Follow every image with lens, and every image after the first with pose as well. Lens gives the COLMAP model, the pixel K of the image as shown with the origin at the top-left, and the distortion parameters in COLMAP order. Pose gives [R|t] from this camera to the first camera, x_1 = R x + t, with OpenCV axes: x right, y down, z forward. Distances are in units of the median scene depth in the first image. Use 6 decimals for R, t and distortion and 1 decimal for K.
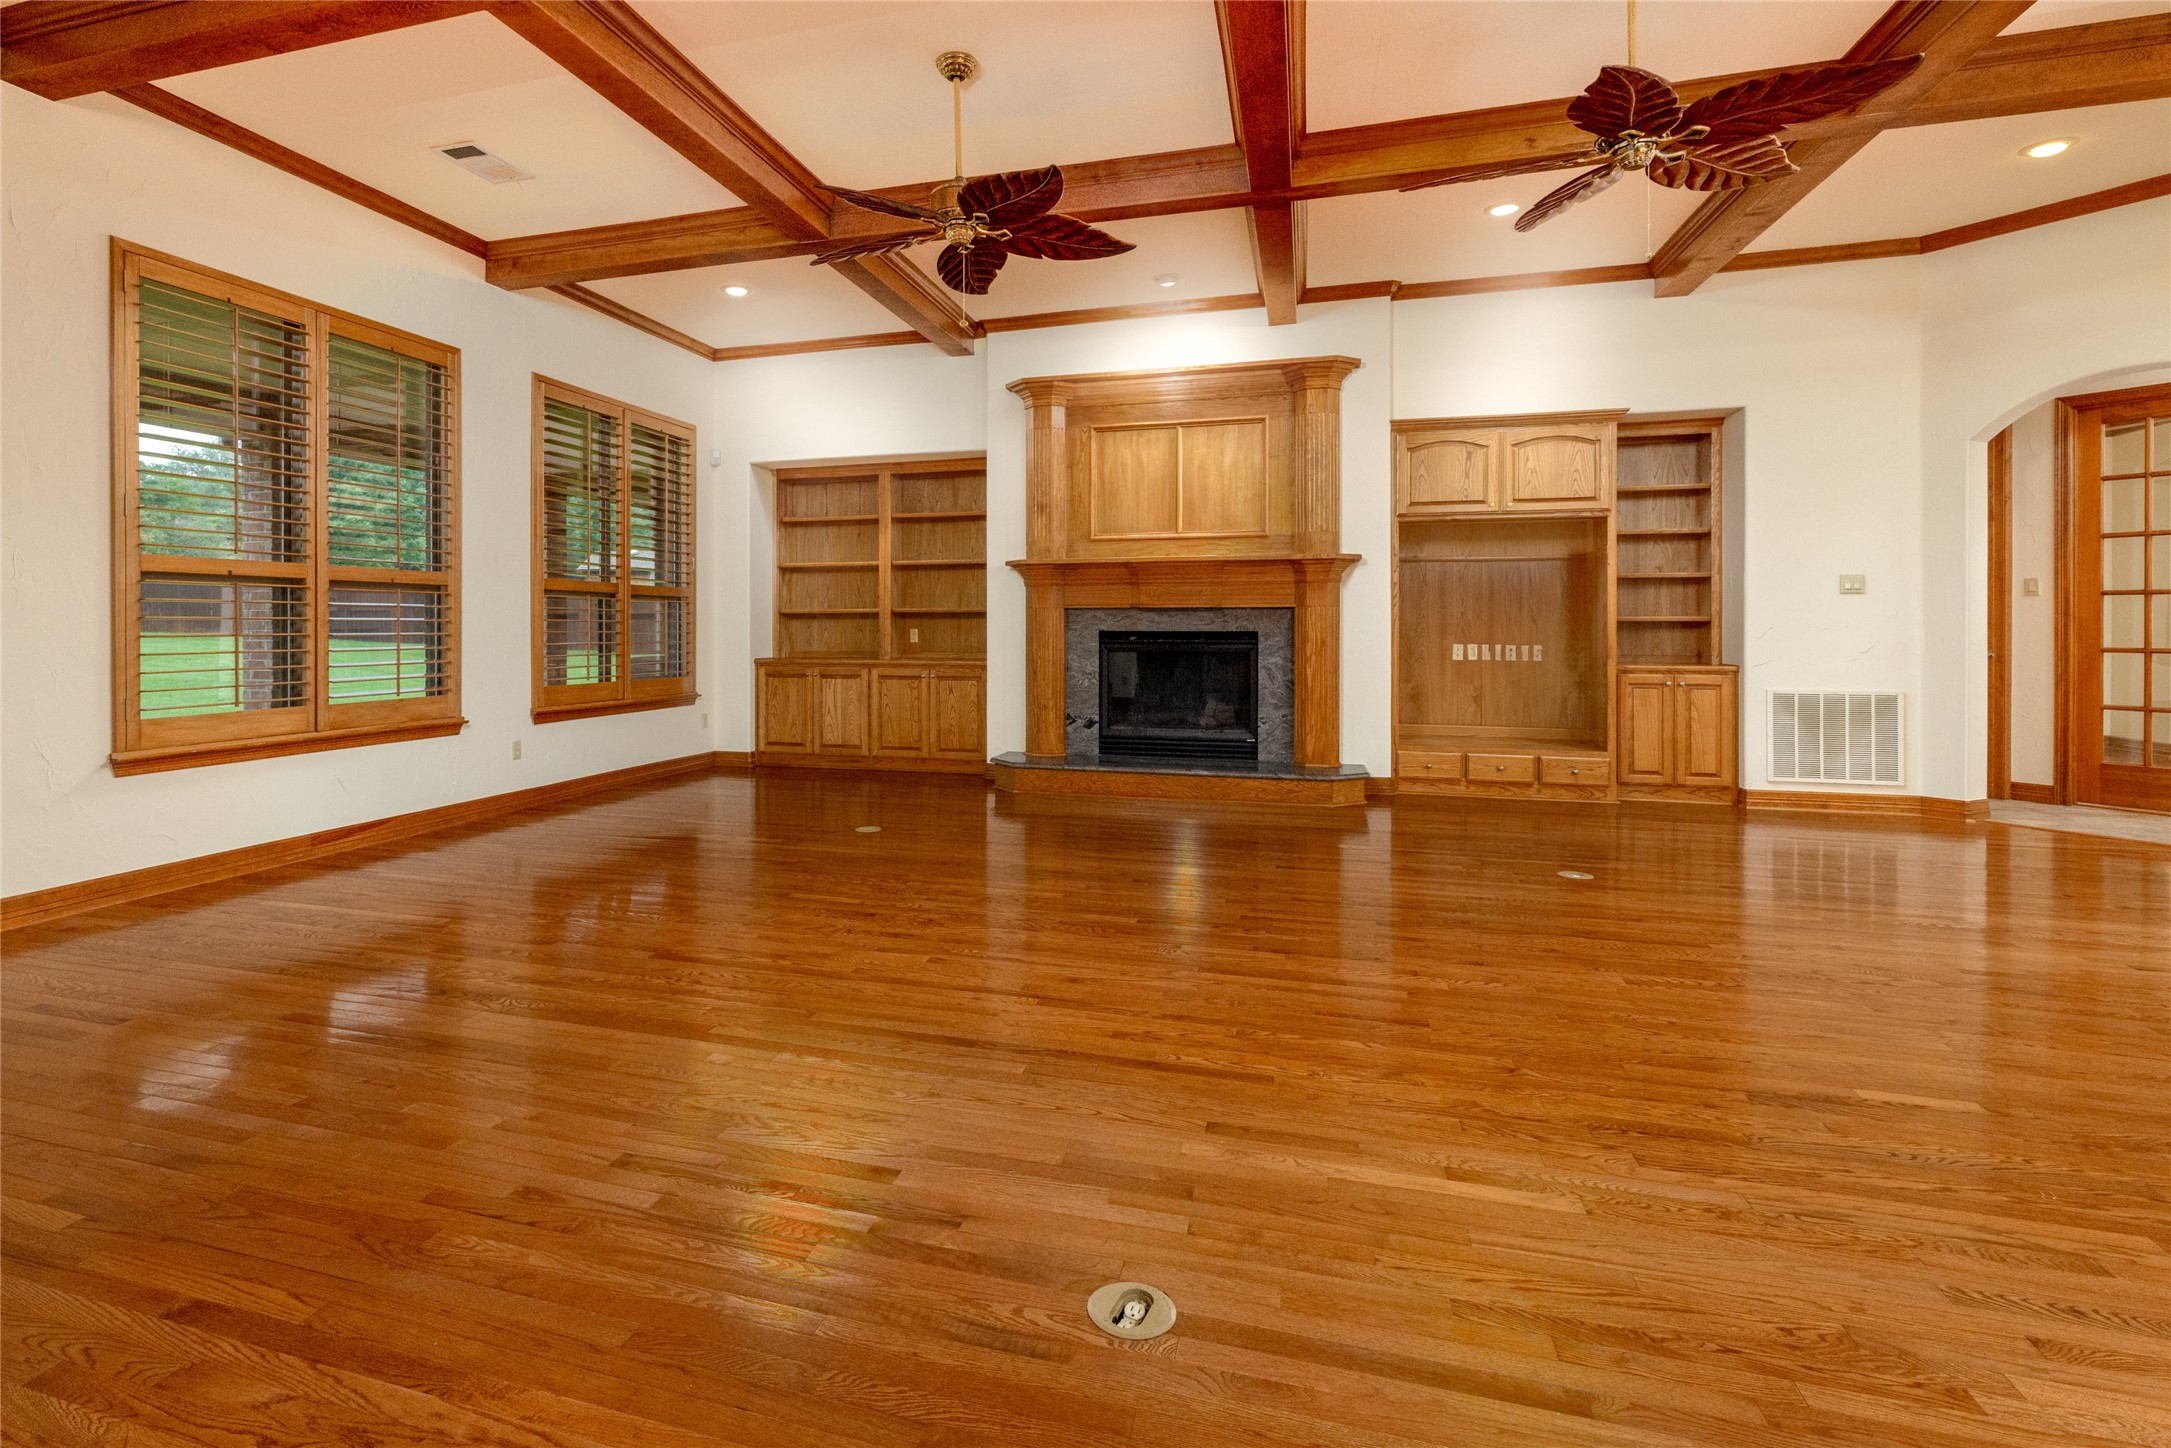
lens RADIAL K [[1070.4, 0, 977.3], [0, 1070.4, 625.8], [0, 0, 1]] dist [-0.012395, 0.003479]
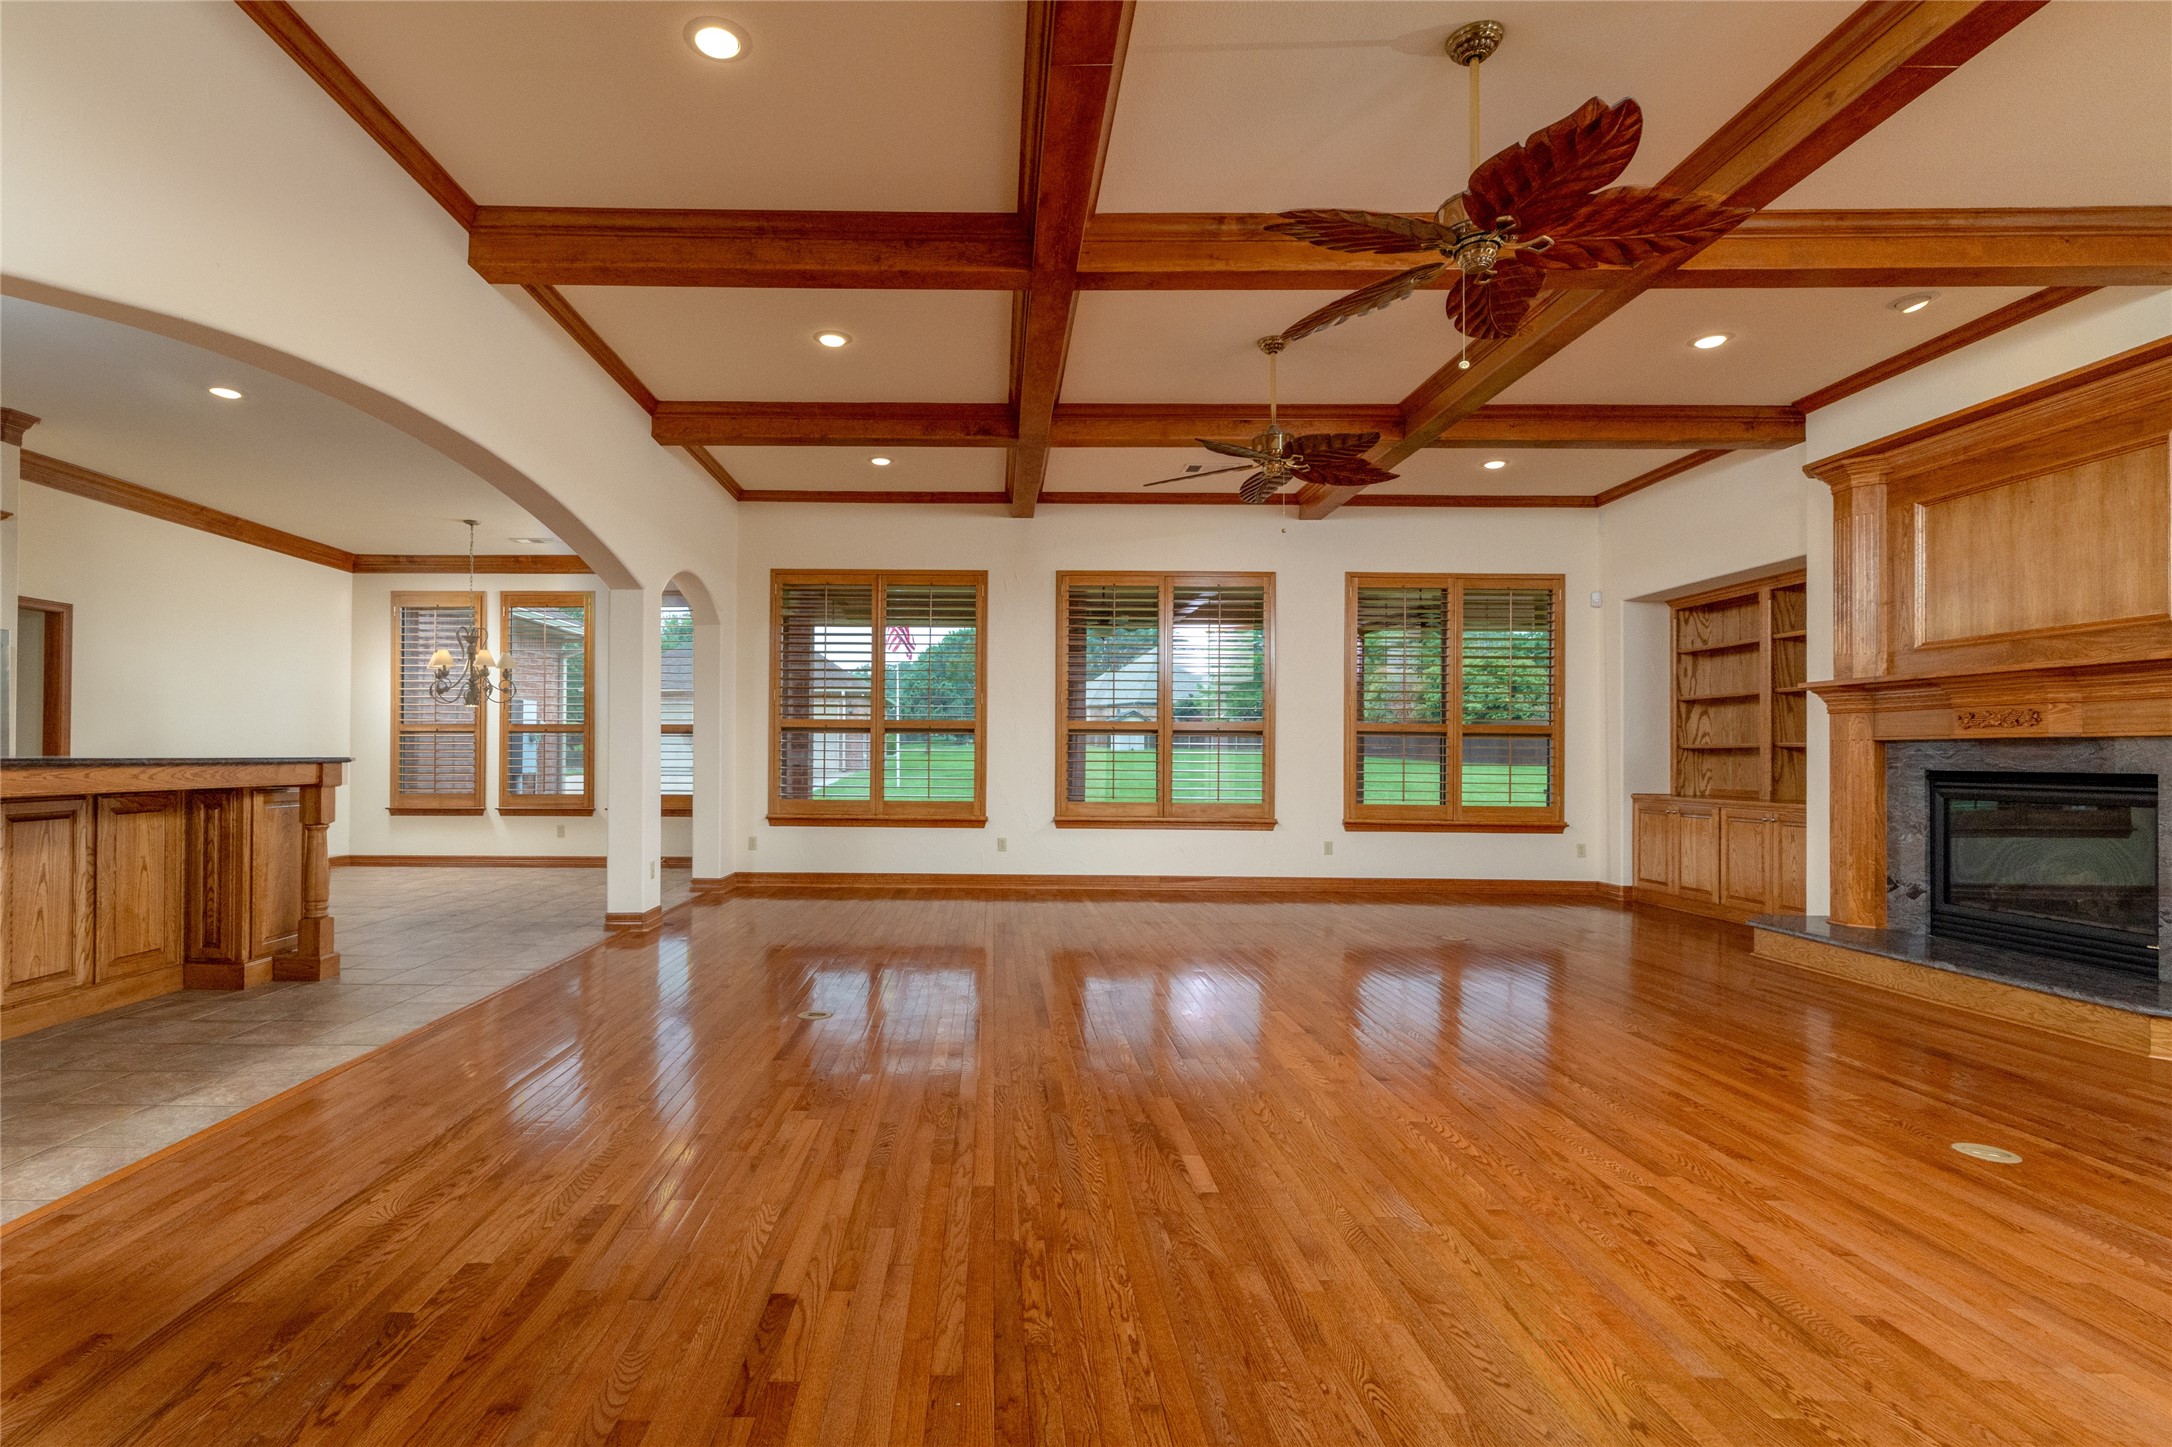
lens RADIAL K [[1045.8, 0, 972.6], [0, 1045.8, 743.1], [0, 0, 1]] dist [-0.001829, 0.001250]
pose [[0.277882, -0.007707, -0.960584, 0.660888], [-0.011492, 0.999870, -0.011346, 0.001633], [0.960546, 0.014192, 0.277758, 0.157404]]
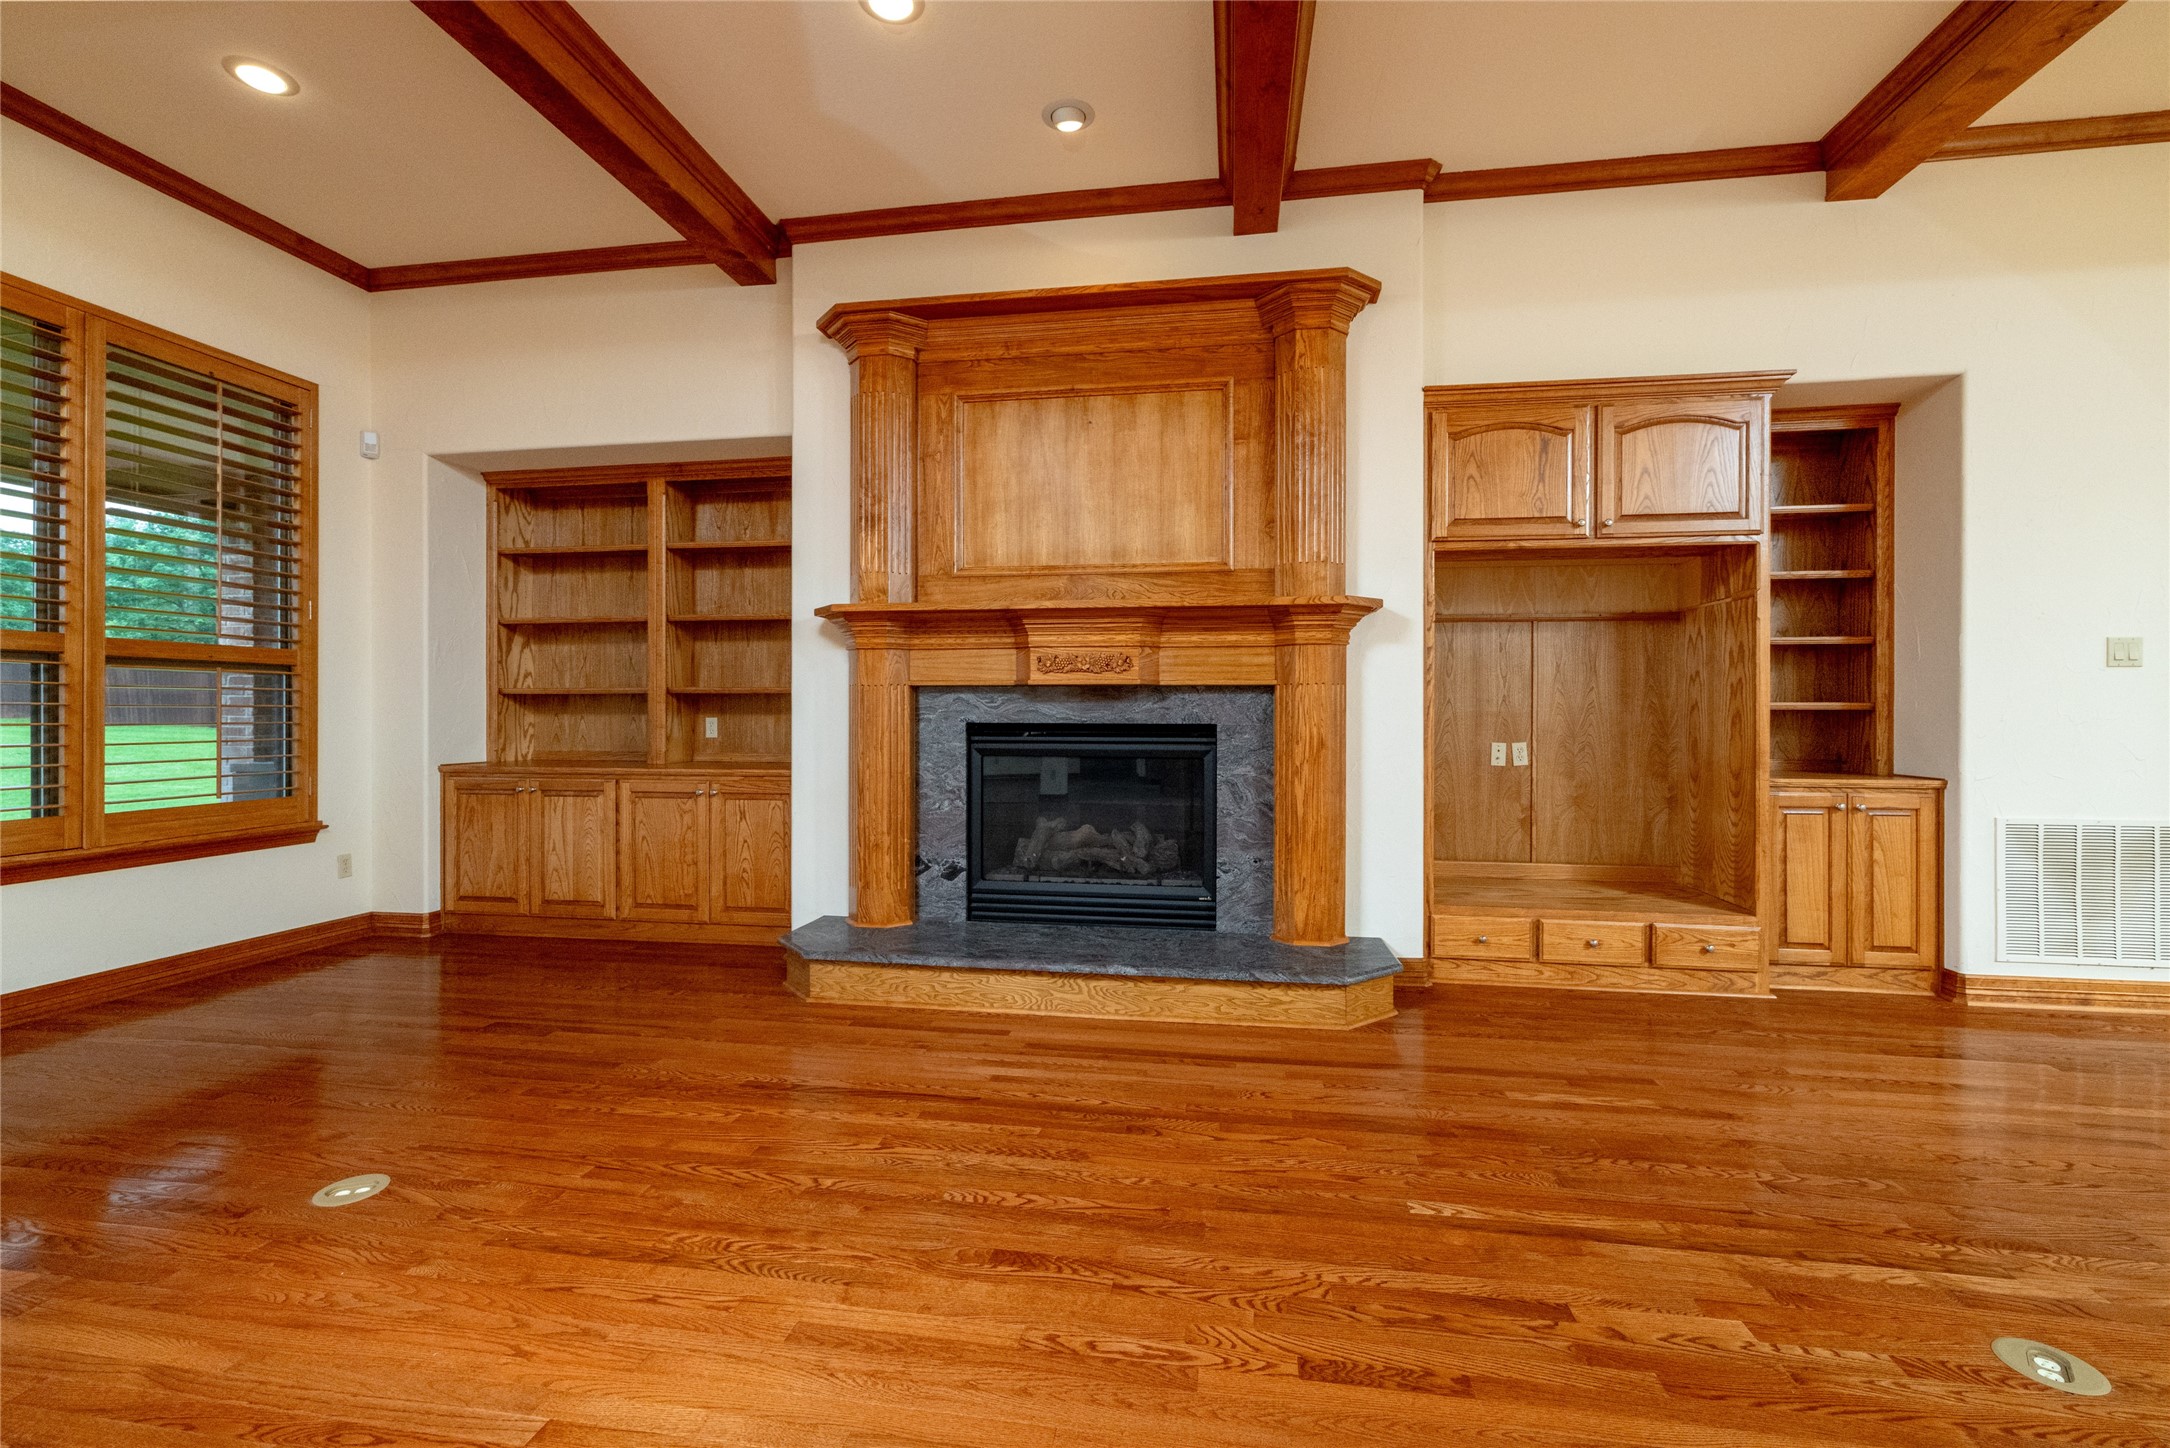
lens RADIAL K [[932.0, 0, 1086.4], [0, 932.0, 715.0], [0, 0, 1]] dist [-0.004420, 0.001471]
pose [[0.990854, 0.002744, 0.134910, 0.114226], [-0.002804, 0.999996, 0.000254, -0.000098], [-0.134909, -0.000630, 0.990858, 0.472905]]
